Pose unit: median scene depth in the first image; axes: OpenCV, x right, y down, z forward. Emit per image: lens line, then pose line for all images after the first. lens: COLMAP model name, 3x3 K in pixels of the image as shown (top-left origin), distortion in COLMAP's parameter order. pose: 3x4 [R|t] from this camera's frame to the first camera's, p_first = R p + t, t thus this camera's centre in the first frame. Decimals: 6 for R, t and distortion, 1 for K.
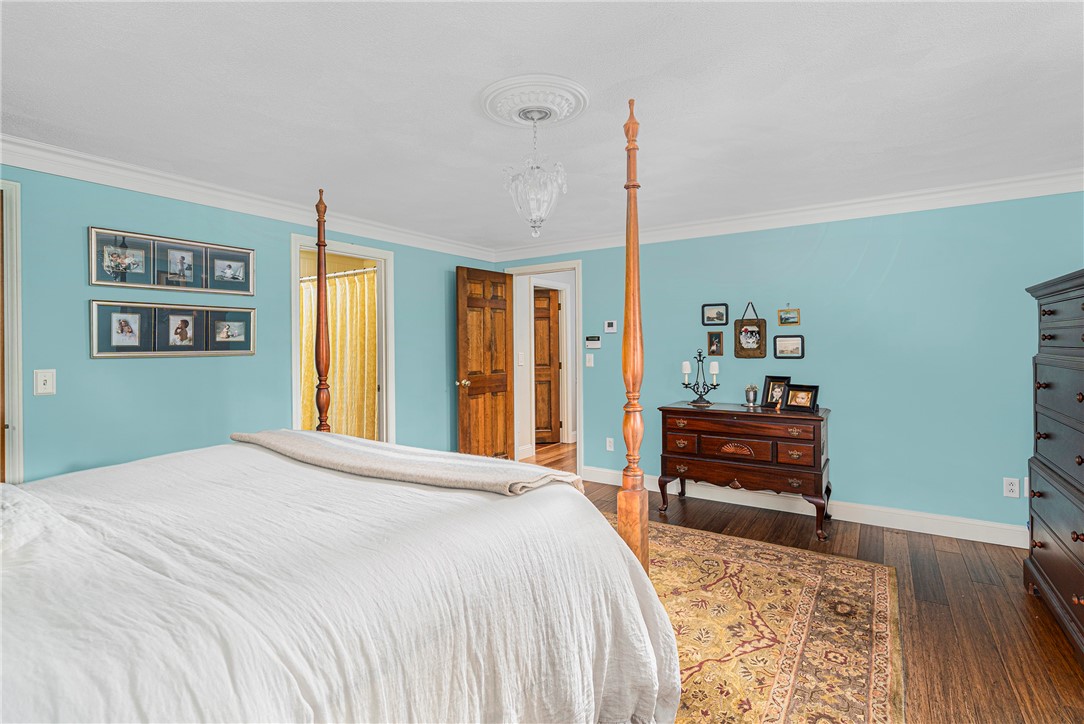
lens RADIAL K [[512.4, 0, 540.8], [0, 512.4, 349.3], [0, 0, 1]] dist [-0.000106, -0.000055]
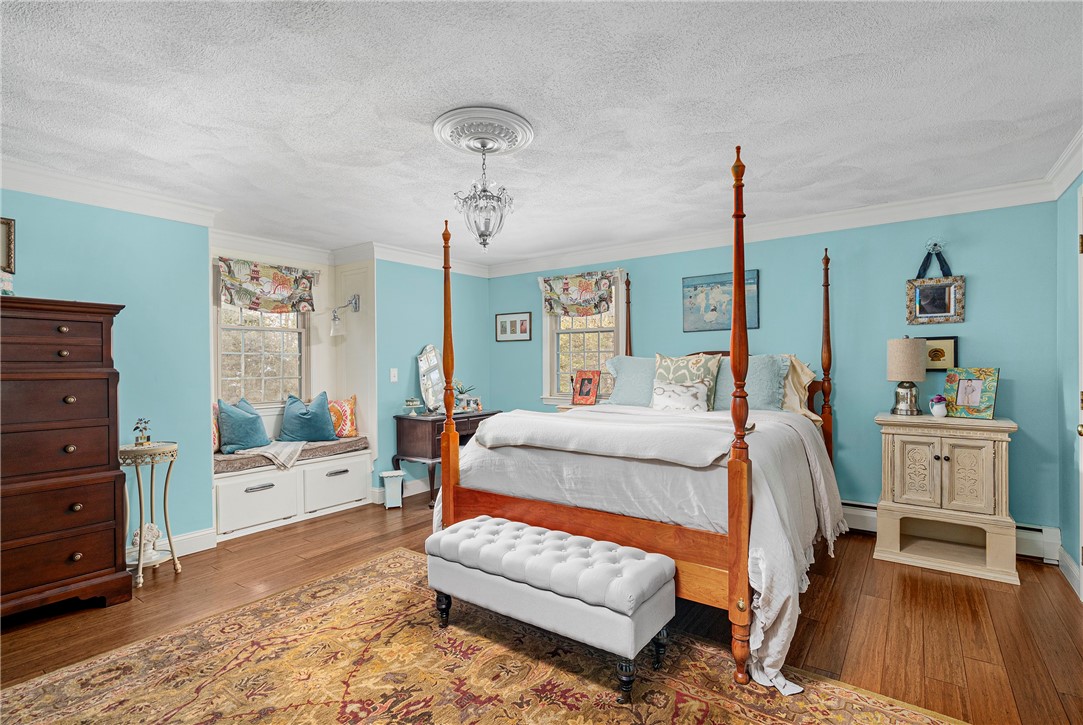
lens RADIAL K [[511.9, 0, 540.3], [0, 511.9, 349.8], [0, 0, 1]] dist [-0.000106, -0.000055]
pose [[-0.997830, 0.017182, 0.063563, -0.178812], [0.016476, 0.999797, -0.011614, 0.005051], [-0.063750, -0.010542, -0.997910, 1.935787]]
